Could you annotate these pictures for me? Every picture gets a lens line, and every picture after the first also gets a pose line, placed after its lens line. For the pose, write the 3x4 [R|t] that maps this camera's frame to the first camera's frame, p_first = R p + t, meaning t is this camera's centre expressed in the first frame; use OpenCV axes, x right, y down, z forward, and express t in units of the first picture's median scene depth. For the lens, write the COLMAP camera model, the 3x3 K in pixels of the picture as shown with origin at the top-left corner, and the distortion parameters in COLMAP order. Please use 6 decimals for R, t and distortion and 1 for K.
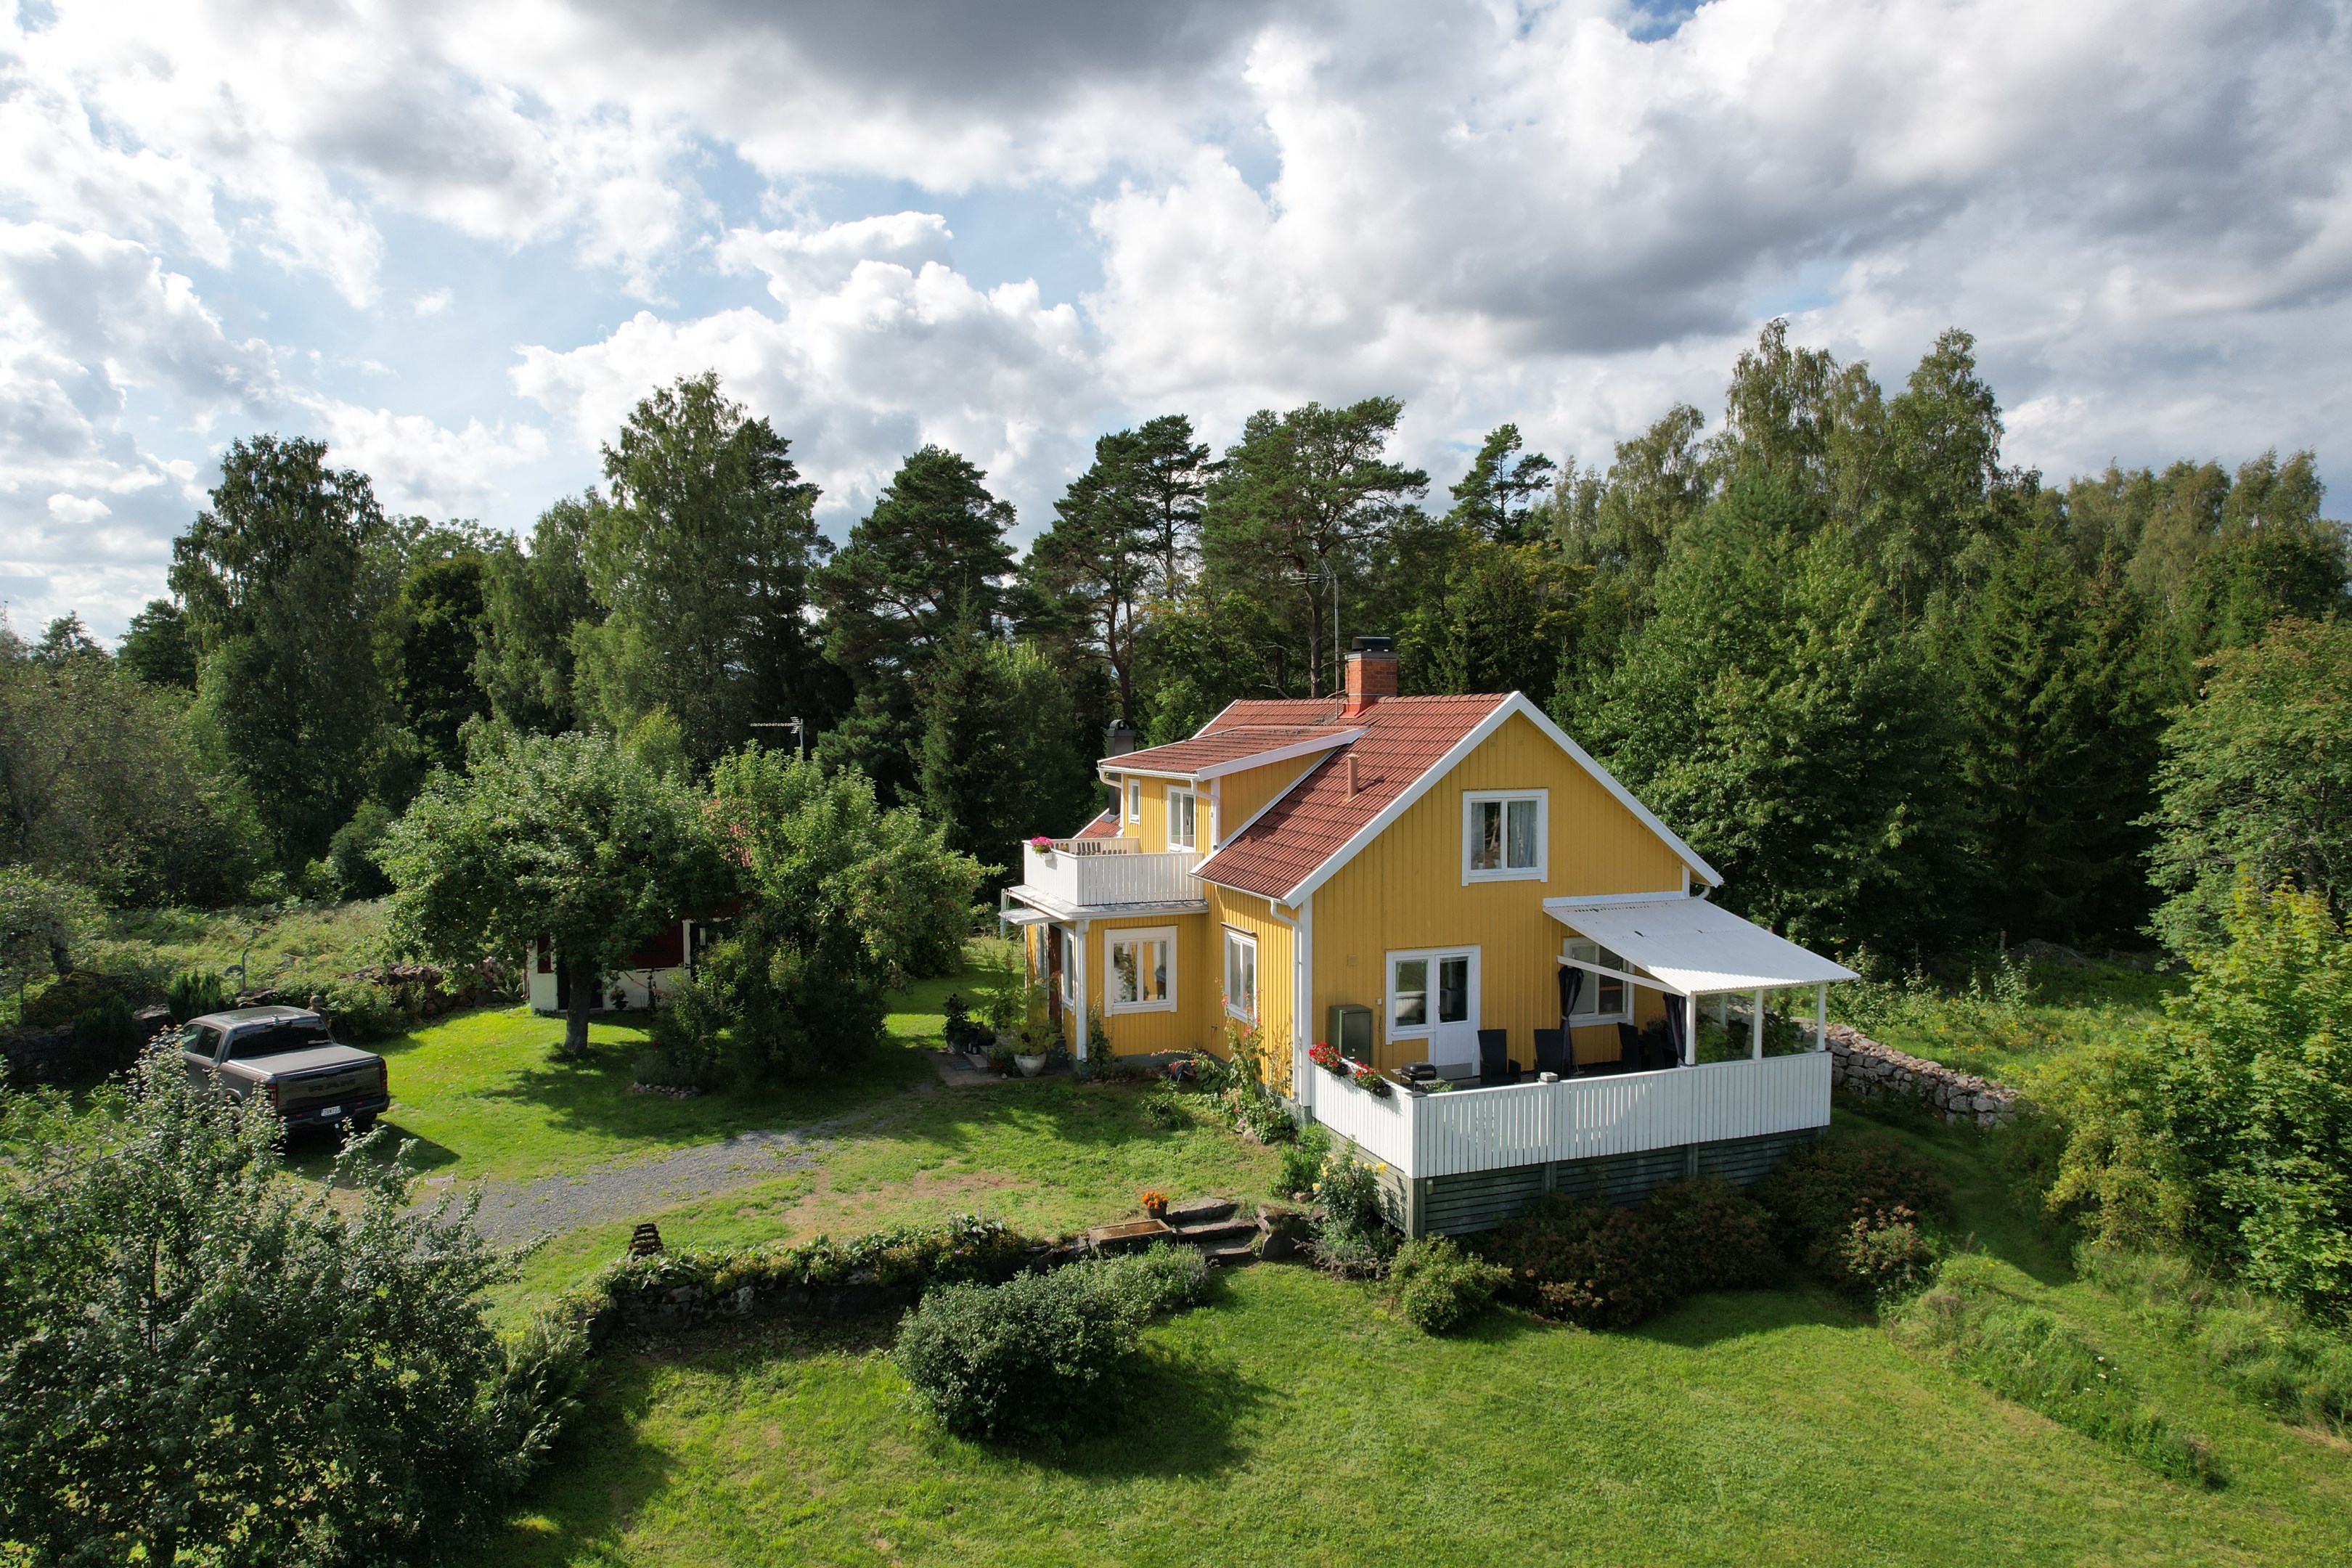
lens RADIAL K [[1497.2, 0, 1176.0], [0, 1497.2, 784.0], [0, 0, 1]] dist [-0.074553, 0.068805]
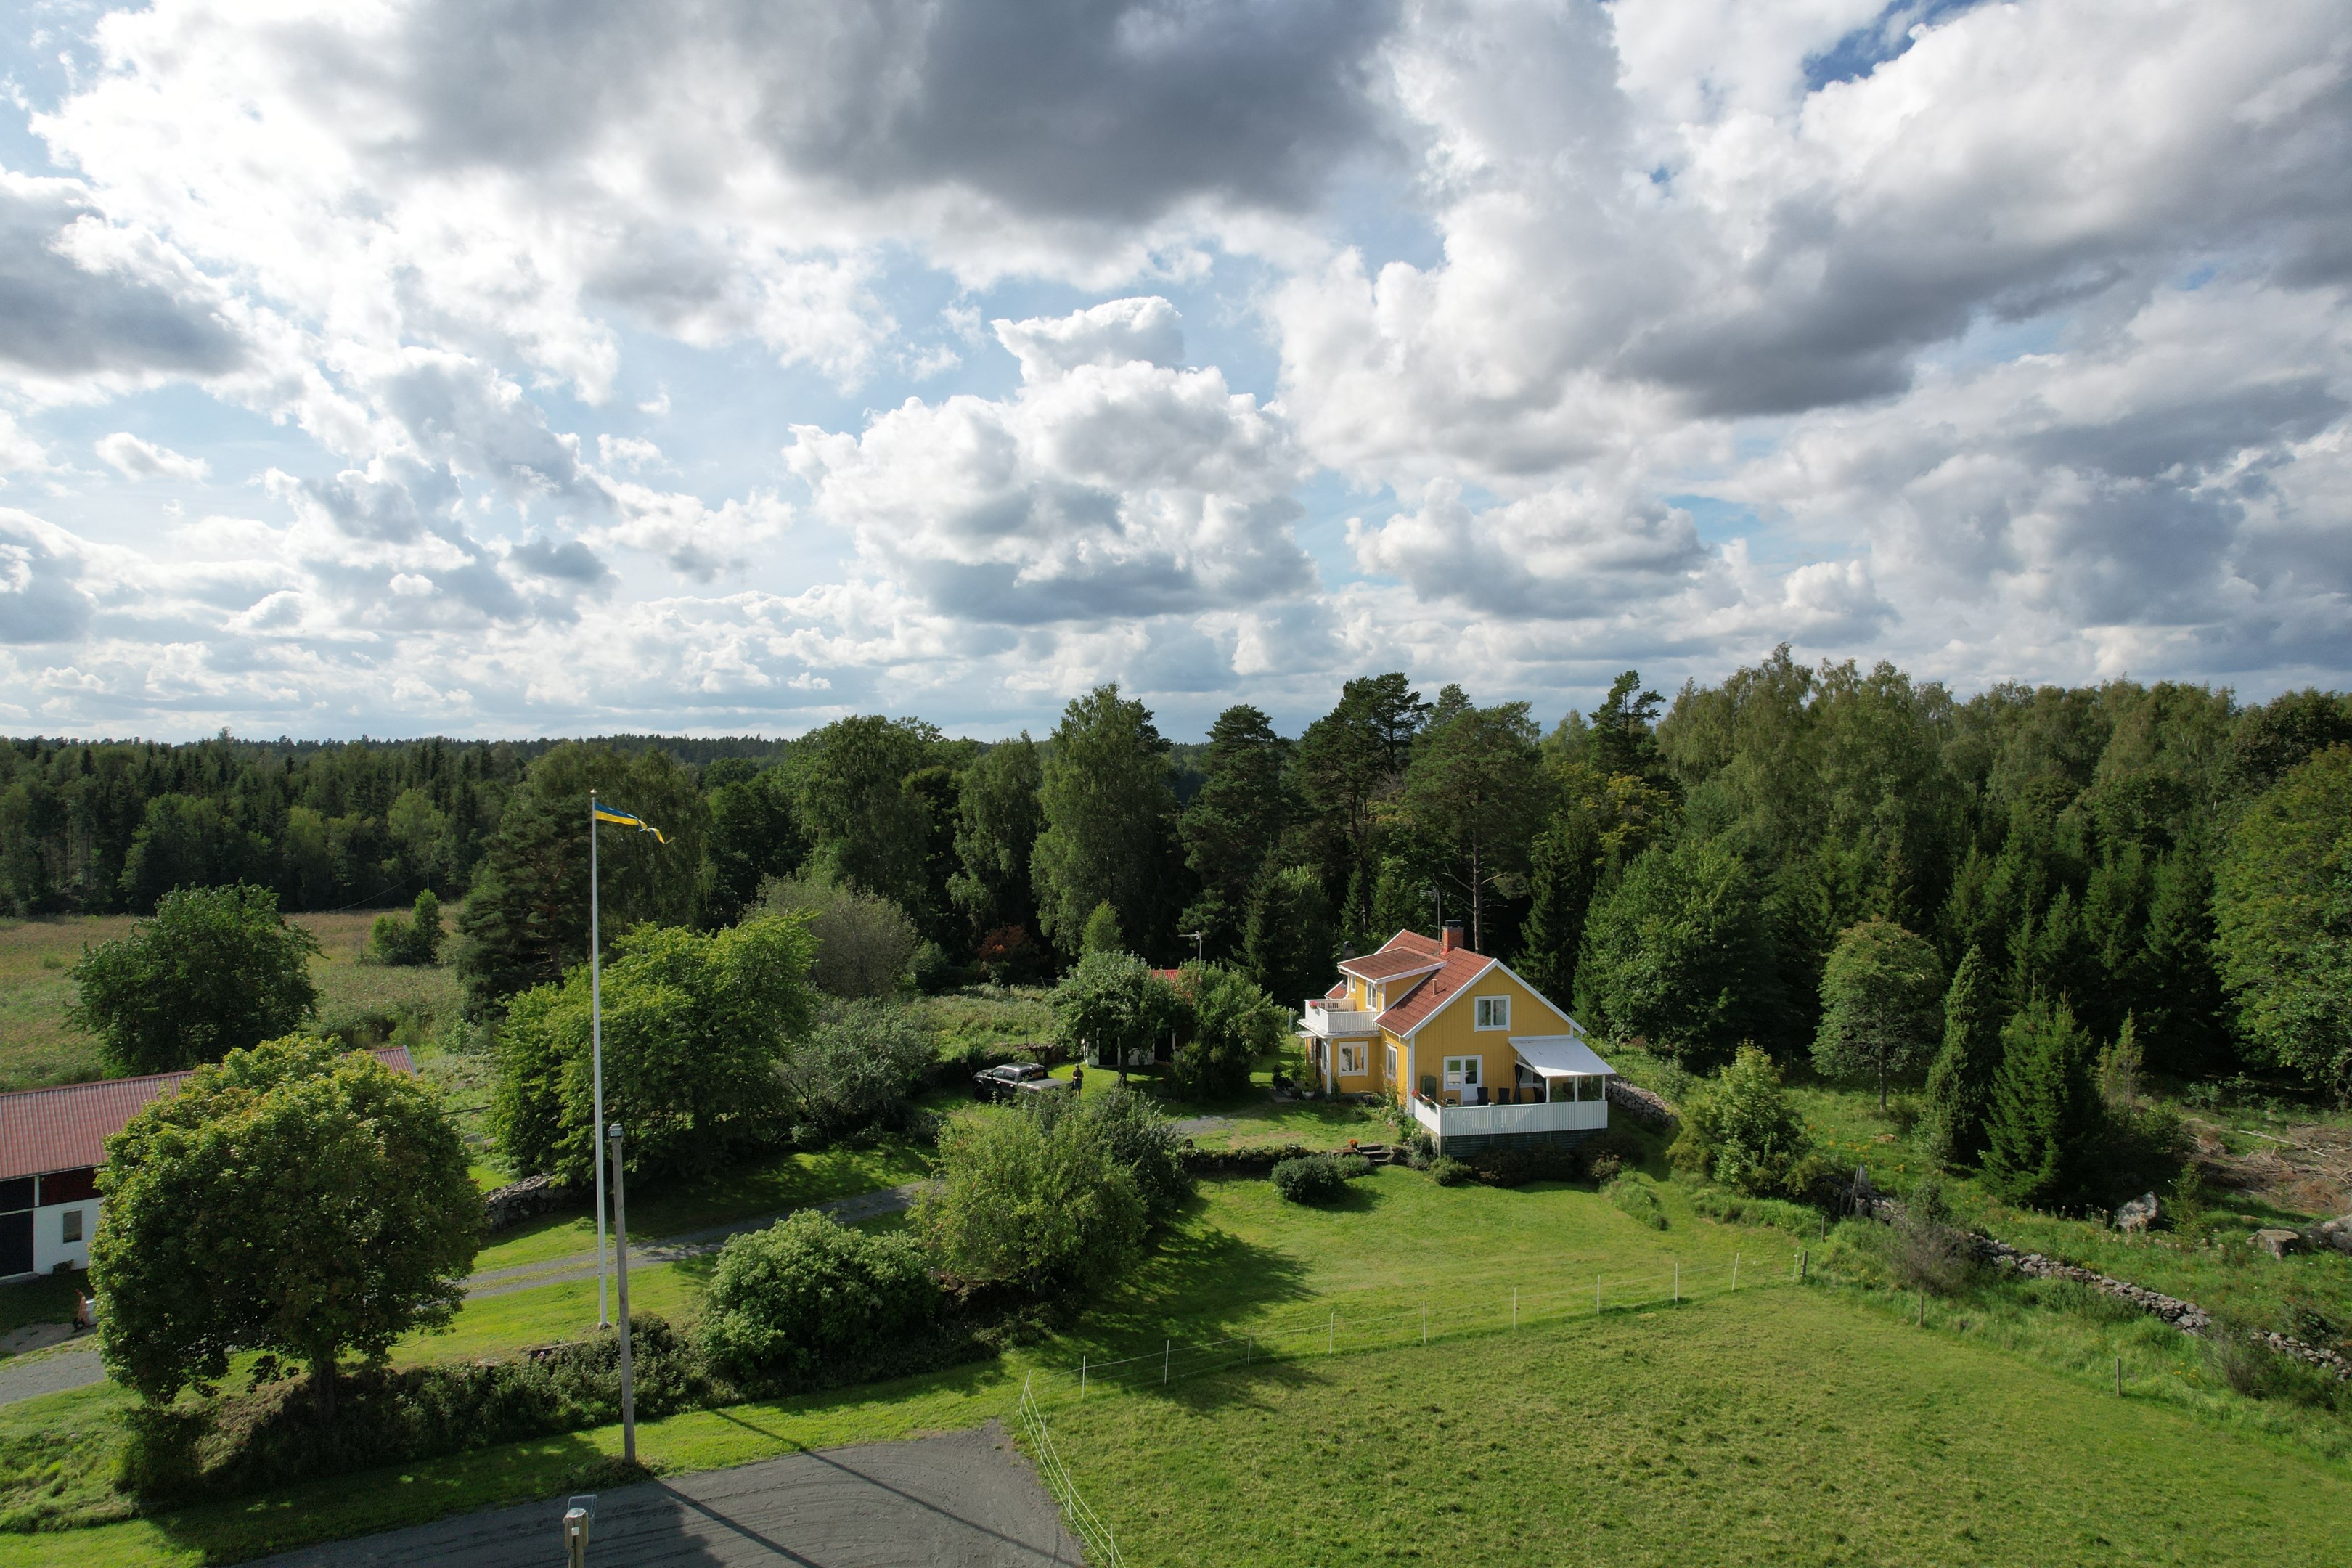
lens RADIAL K [[1497.2, 0, 1176.0], [0, 1497.2, 784.0], [0, 0, 1]] dist [-0.074553, 0.068805]
pose [[0.985724, 0.006085, -0.168259, 0.107664], [-0.011808, 0.999385, -0.033031, -0.263467], [0.167954, 0.034546, 0.985189, -1.615158]]
